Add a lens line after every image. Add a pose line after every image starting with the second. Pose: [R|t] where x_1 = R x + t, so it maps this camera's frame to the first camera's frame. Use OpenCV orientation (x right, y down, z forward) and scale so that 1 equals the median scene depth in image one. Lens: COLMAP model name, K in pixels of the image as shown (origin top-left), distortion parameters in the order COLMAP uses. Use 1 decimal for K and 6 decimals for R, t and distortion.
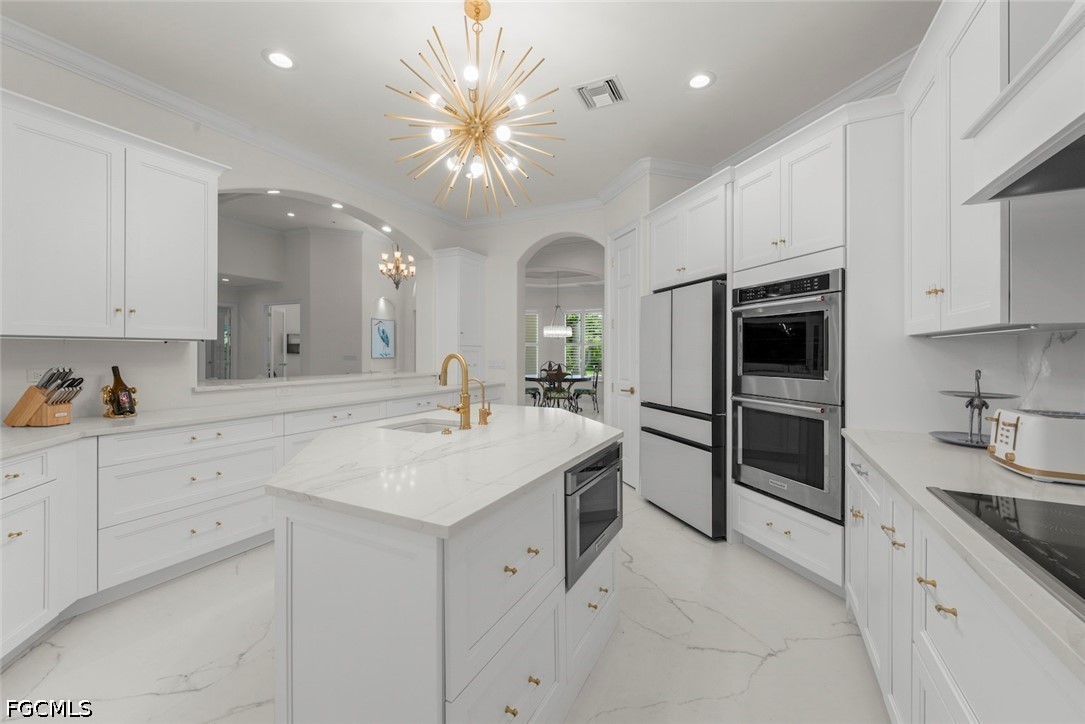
lens RADIAL K [[411.8, 0, 550.0], [0, 411.8, 350.7], [0, 0, 1]] dist [0.003679, 0.000448]
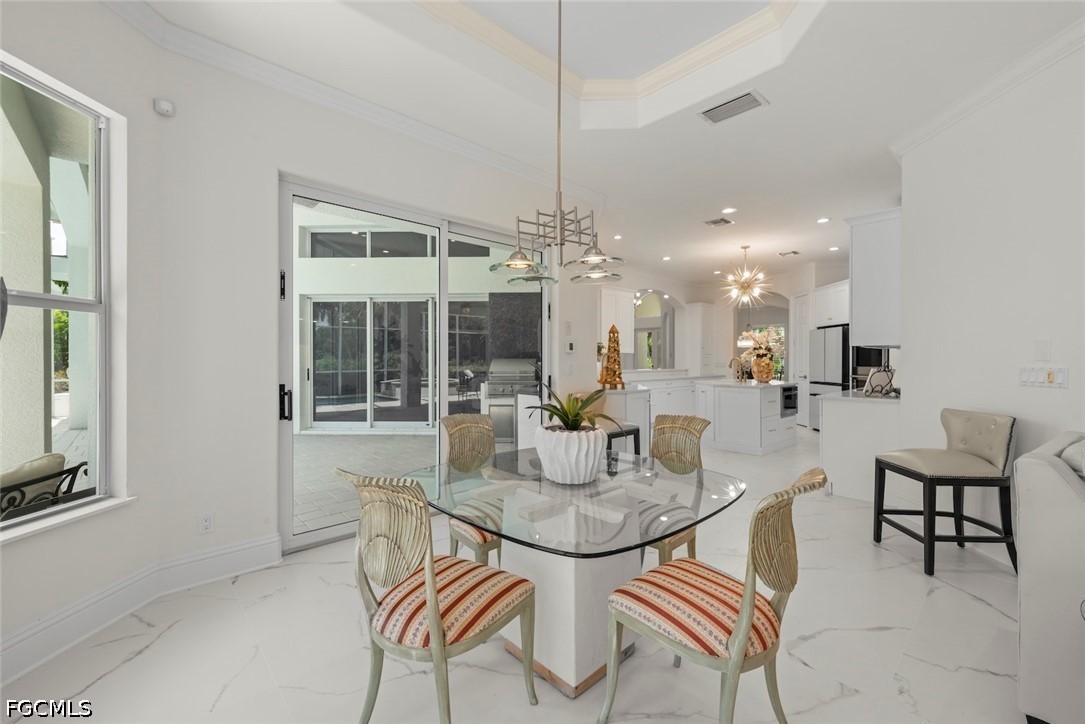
lens RADIAL K [[444.1, 0, 543.8], [0, 444.1, 358.3], [0, 0, 1]] dist [0.001072, -0.000813]
pose [[0.935097, 0.003179, -0.354379, -0.415272], [-0.003587, 0.999993, -0.000495, 0.026669], [0.354375, 0.001734, 0.935102, -2.731711]]
